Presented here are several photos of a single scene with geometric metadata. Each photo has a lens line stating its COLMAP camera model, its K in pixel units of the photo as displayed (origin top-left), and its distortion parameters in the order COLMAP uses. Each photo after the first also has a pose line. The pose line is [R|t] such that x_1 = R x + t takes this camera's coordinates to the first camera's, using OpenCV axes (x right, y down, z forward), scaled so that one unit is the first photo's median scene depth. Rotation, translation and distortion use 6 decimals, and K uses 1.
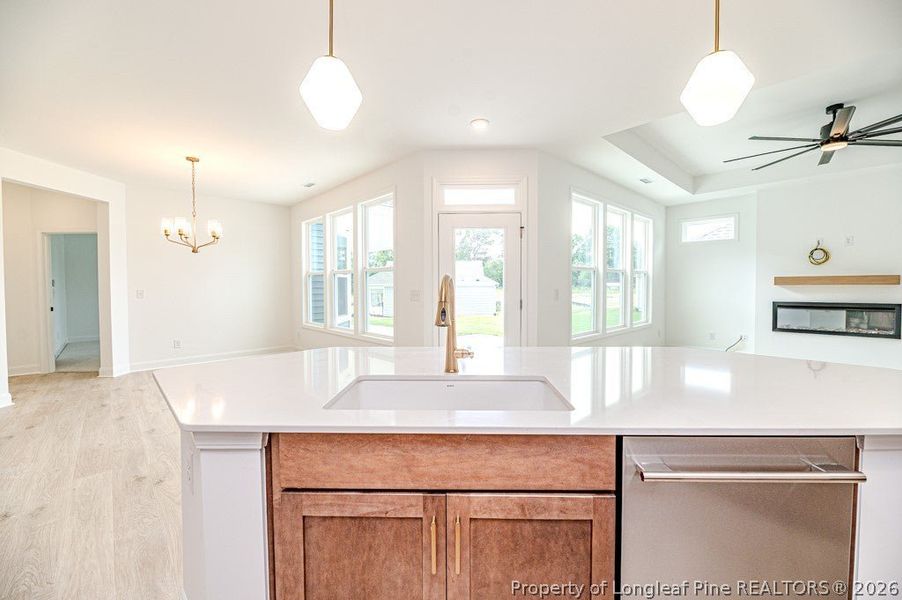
lens RADIAL K [[374.6, 0, 450.8], [0, 374.6, 296.3], [0, 0, 1]] dist [-0.001971, -0.000433]
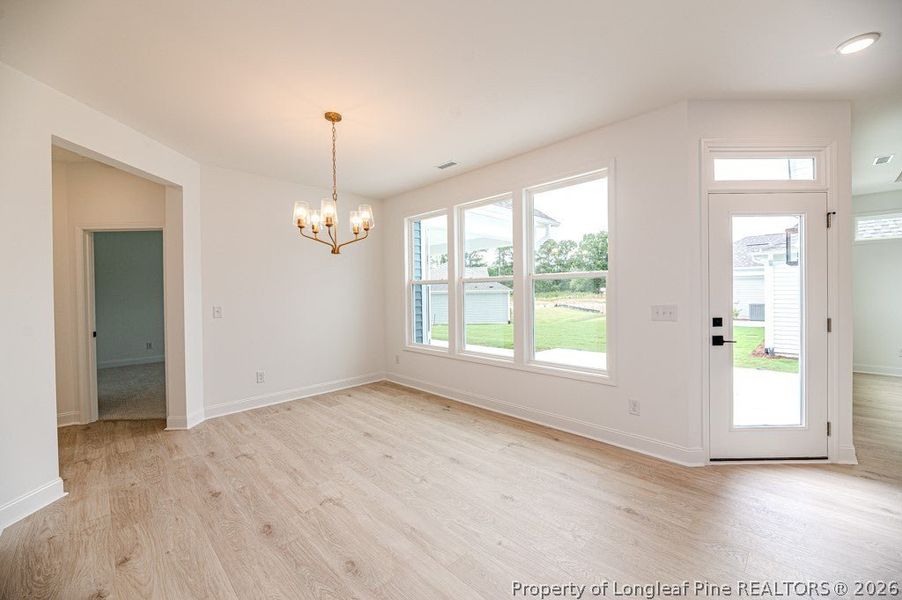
lens RADIAL K [[365.3, 0, 449.3], [0, 365.3, 297.7], [0, 0, 1]] dist [-0.000992, -0.000233]
pose [[0.999409, -0.011110, 0.032533, -0.413088], [0.011548, 0.999845, -0.013309, -0.021141], [-0.032380, 0.013676, 0.999382, 0.274225]]
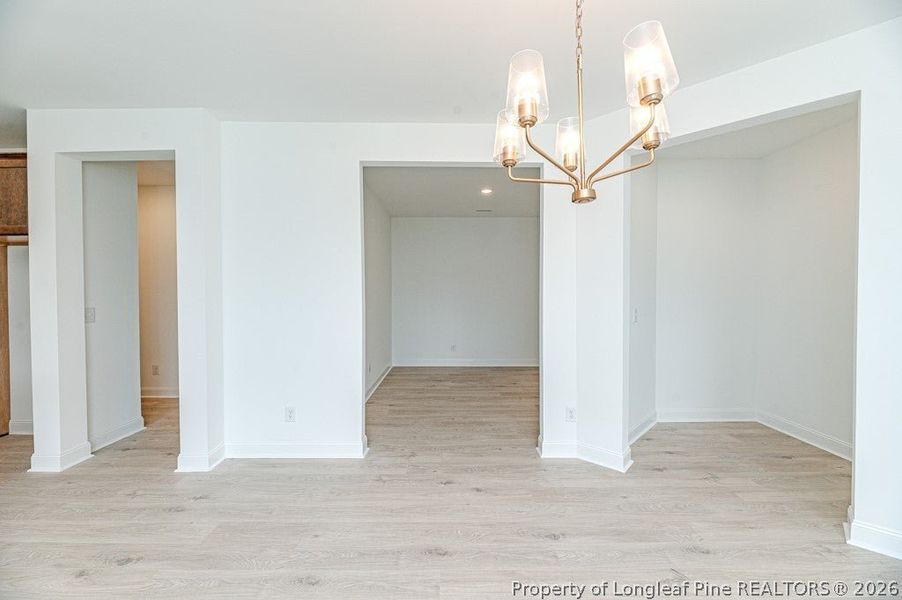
lens RADIAL K [[365.3, 0, 449.3], [0, 365.3, 297.7], [0, 0, 1]] dist [-0.000992, -0.000233]
pose [[-0.681954, 0.016035, -0.731220, -0.345621], [-0.013245, 0.999325, 0.034267, -0.043754], [0.731275, 0.033054, -0.681281, 0.924568]]
